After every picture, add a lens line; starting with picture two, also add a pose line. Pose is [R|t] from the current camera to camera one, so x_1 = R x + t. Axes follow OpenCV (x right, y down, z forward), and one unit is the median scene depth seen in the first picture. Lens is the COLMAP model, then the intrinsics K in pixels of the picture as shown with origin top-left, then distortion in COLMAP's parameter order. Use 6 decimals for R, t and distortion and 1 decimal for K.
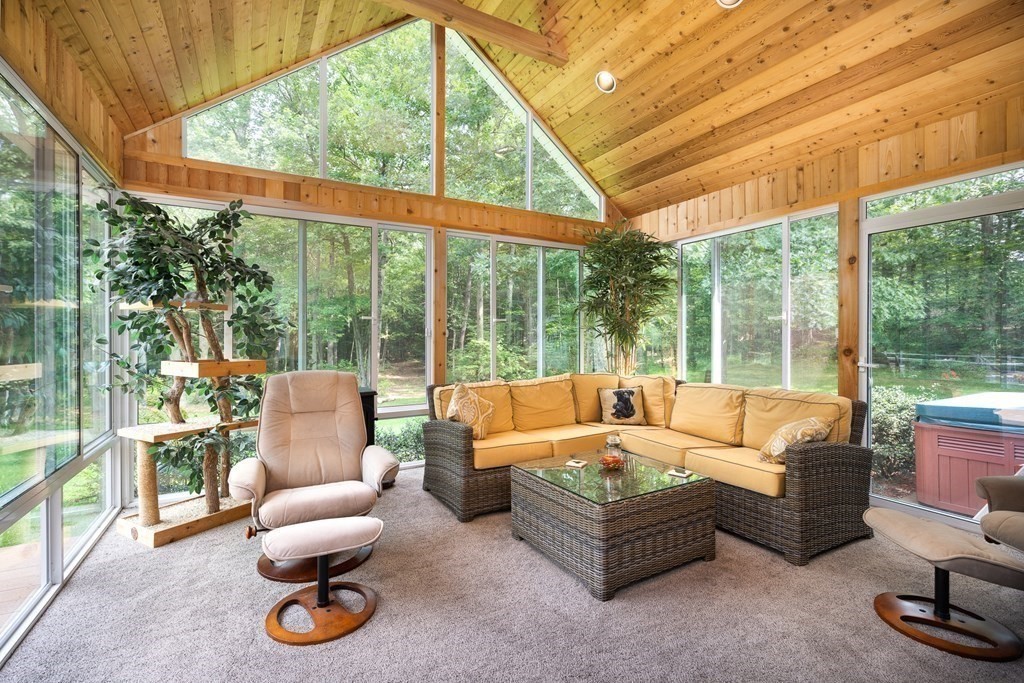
lens RADIAL K [[467.5, 0, 514.6], [0, 467.5, 338.2], [0, 0, 1]] dist [0.018004, 0.000771]
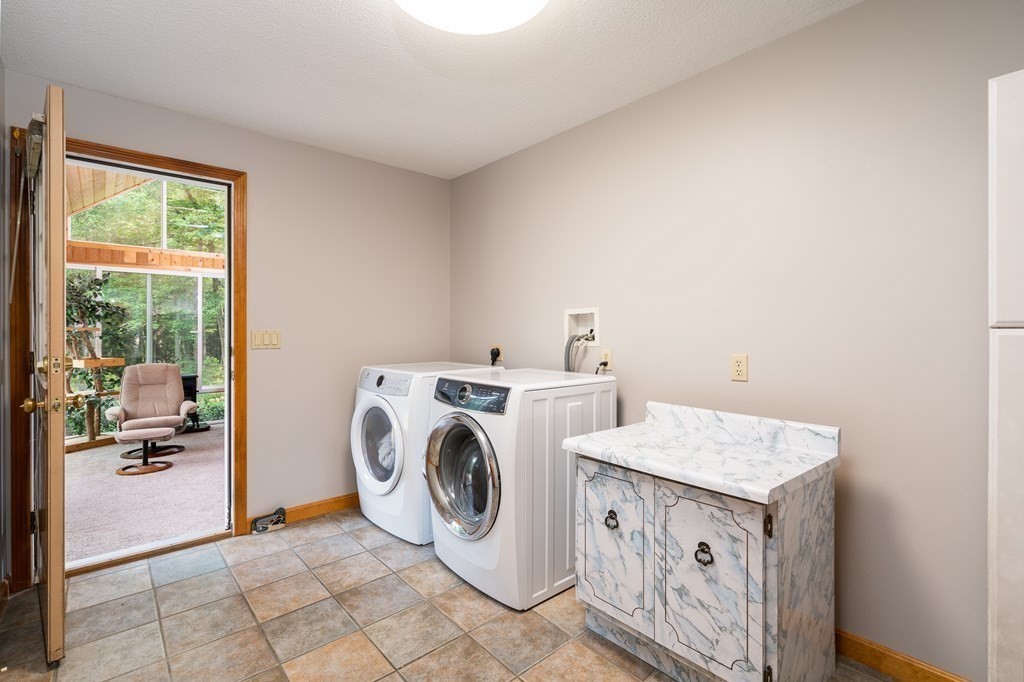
lens RADIAL K [[467.5, 0, 510.1], [0, 467.5, 342.5], [0, 0, 1]] dist [0.018004, 0.000771]
pose [[0.980612, -0.000280, 0.195958, 0.603805], [-0.001116, 0.999975, 0.007012, -0.030623], [-0.195955, -0.007094, 0.980587, -1.142555]]
